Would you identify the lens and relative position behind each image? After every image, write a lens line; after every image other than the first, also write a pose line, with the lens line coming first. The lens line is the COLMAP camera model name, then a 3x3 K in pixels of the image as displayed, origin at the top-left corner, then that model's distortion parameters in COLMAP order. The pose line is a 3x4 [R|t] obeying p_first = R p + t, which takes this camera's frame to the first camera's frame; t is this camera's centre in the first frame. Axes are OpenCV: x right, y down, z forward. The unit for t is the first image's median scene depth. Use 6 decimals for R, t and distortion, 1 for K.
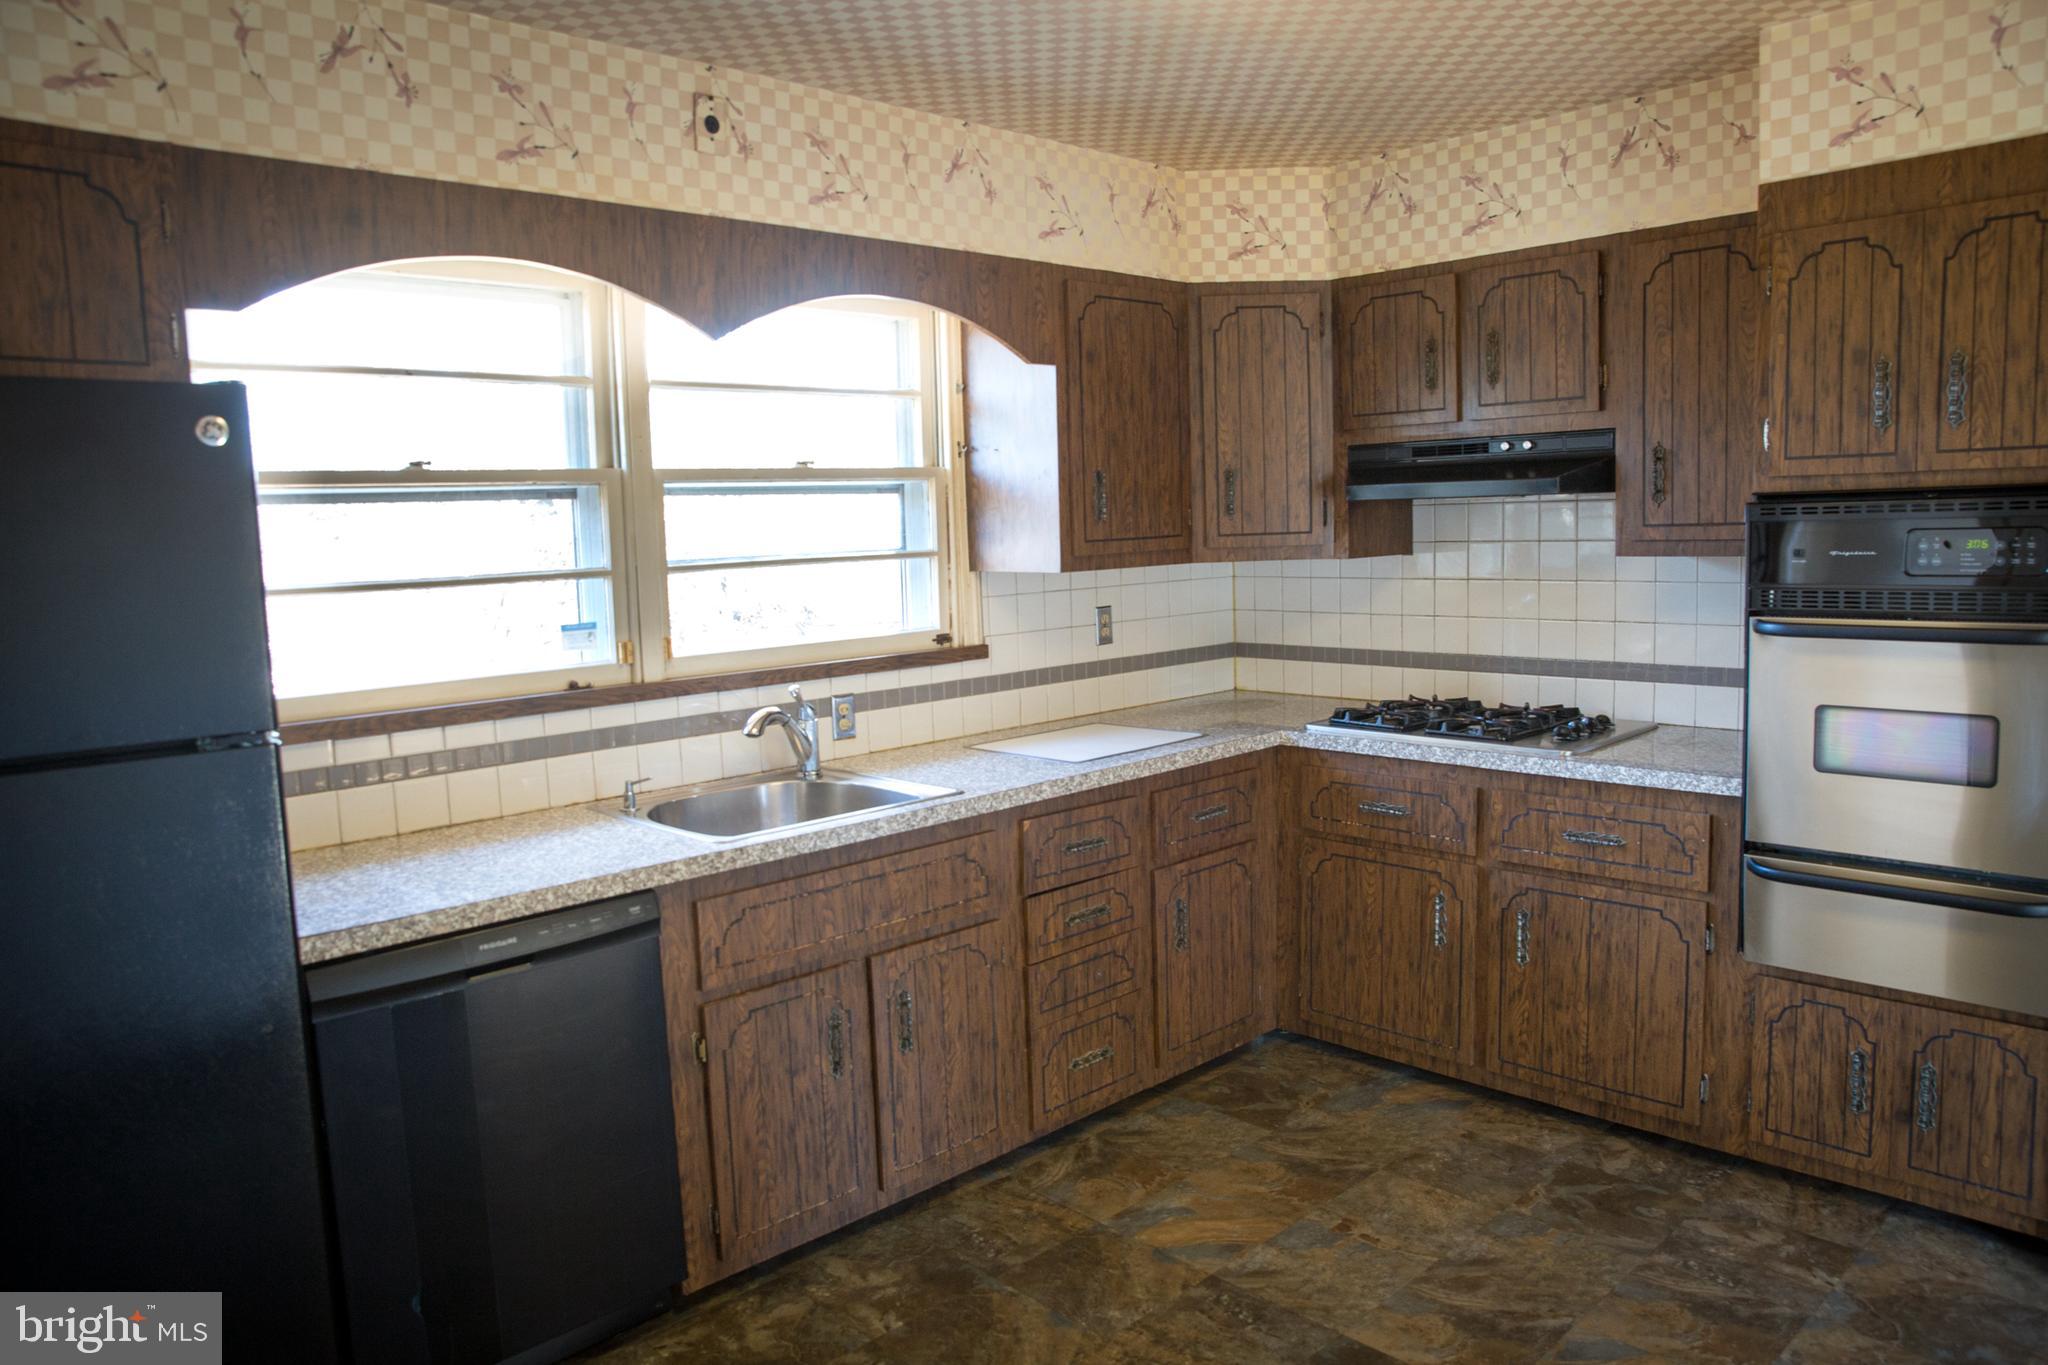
lens RADIAL K [[1404.0, 0, 1031.9], [0, 1404.0, 676.2], [0, 0, 1]] dist [-0.108585, 0.085662]
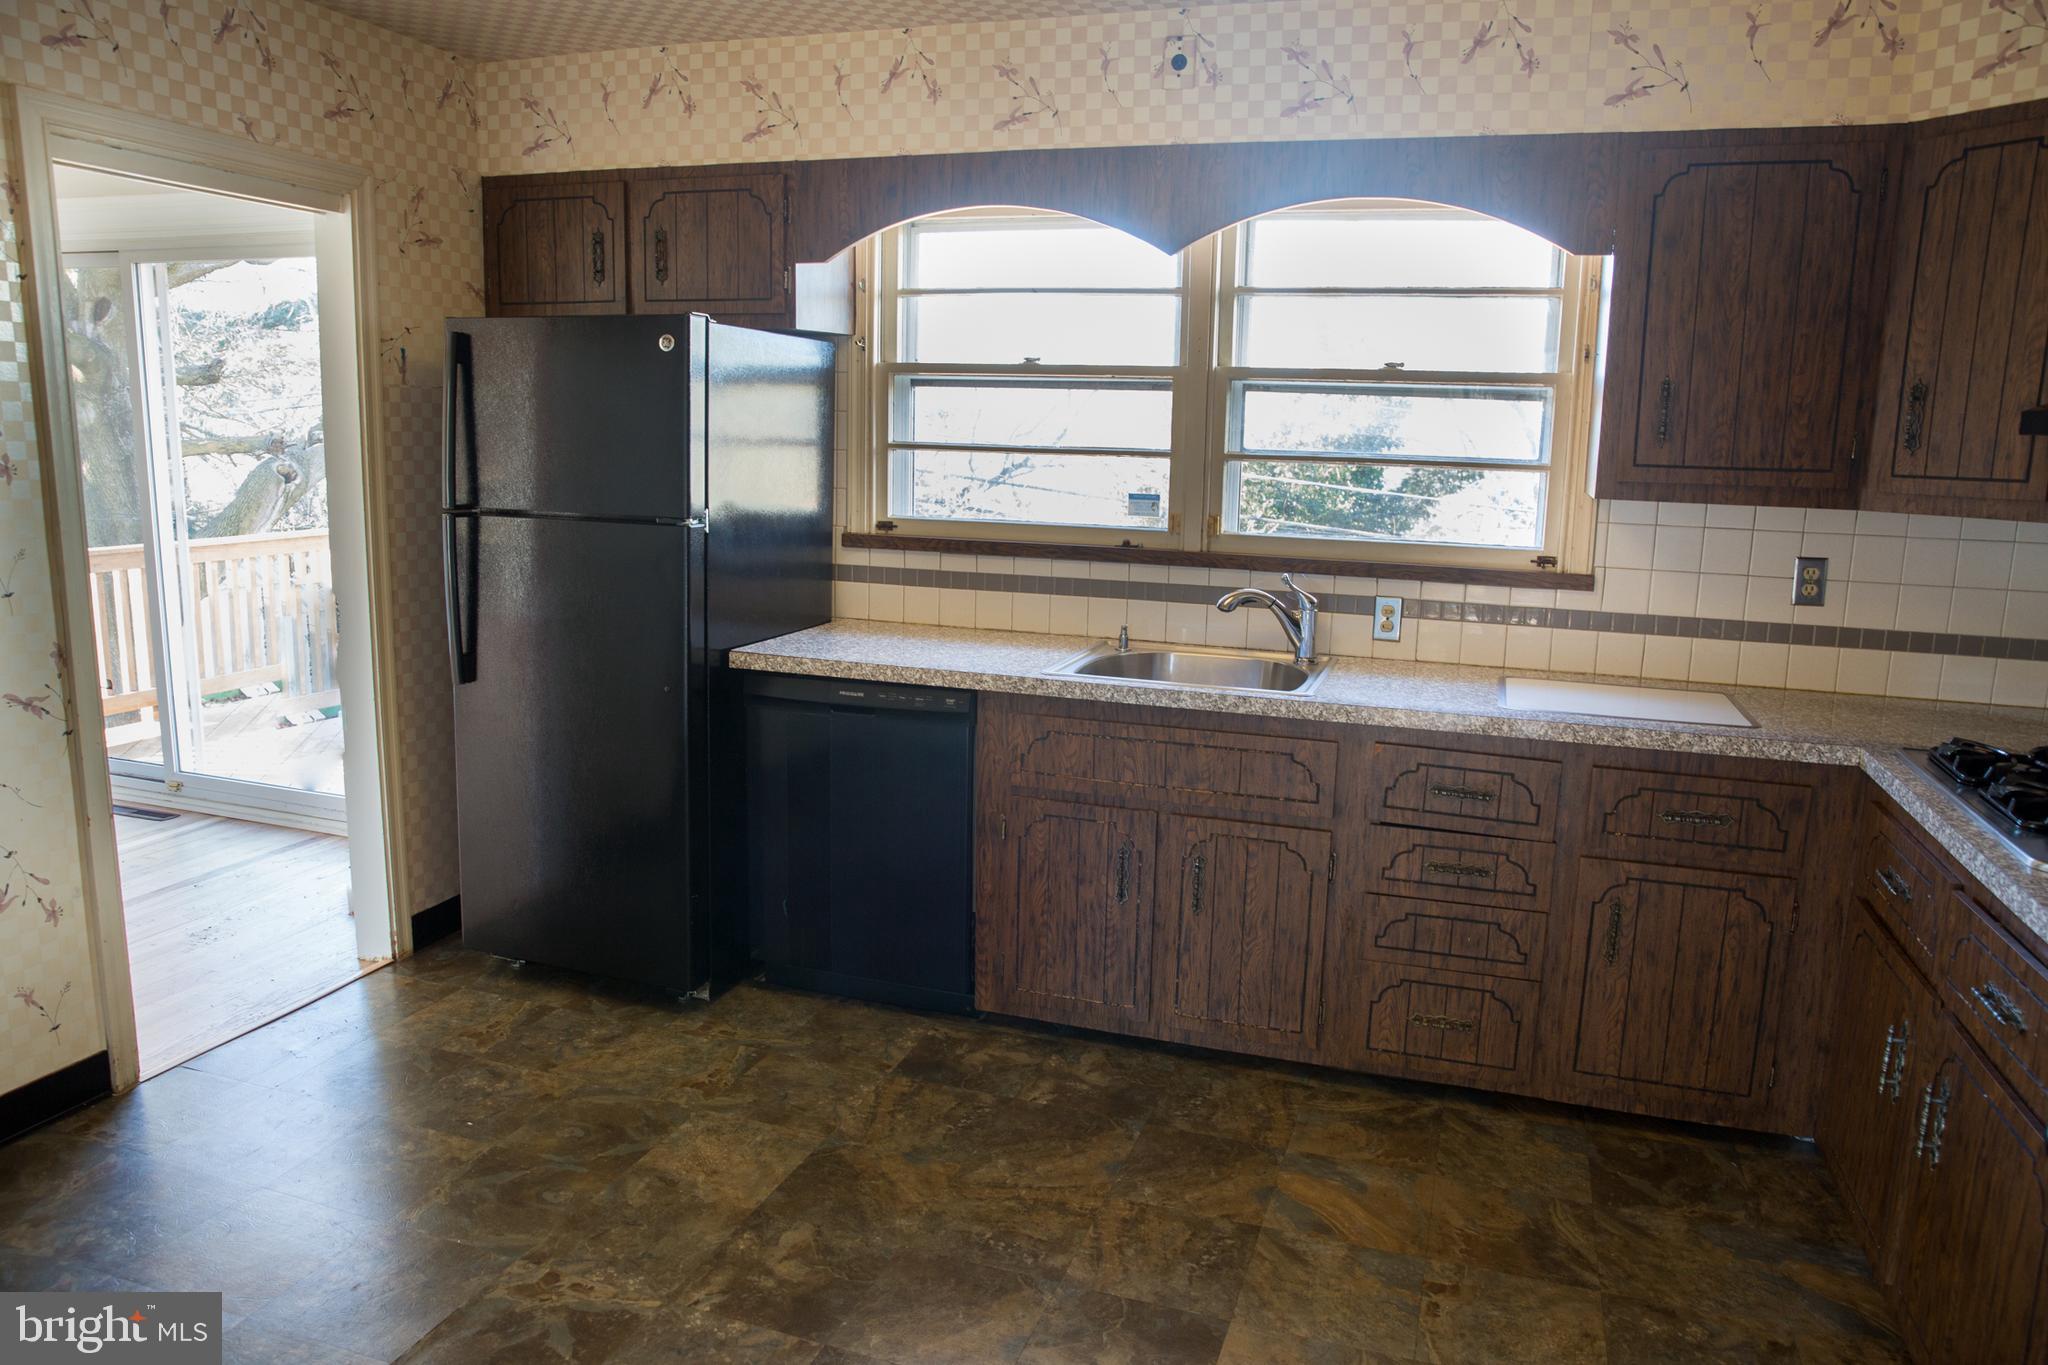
lens RADIAL K [[1404.0, 0, 1031.9], [0, 1404.0, 676.2], [0, 0, 1]] dist [-0.108585, 0.085662]
pose [[0.452030, 0.202482, -0.868717, 0.764445], [-0.136767, 0.978112, 0.156814, -0.064176], [0.881455, 0.047927, 0.469830, 0.366574]]
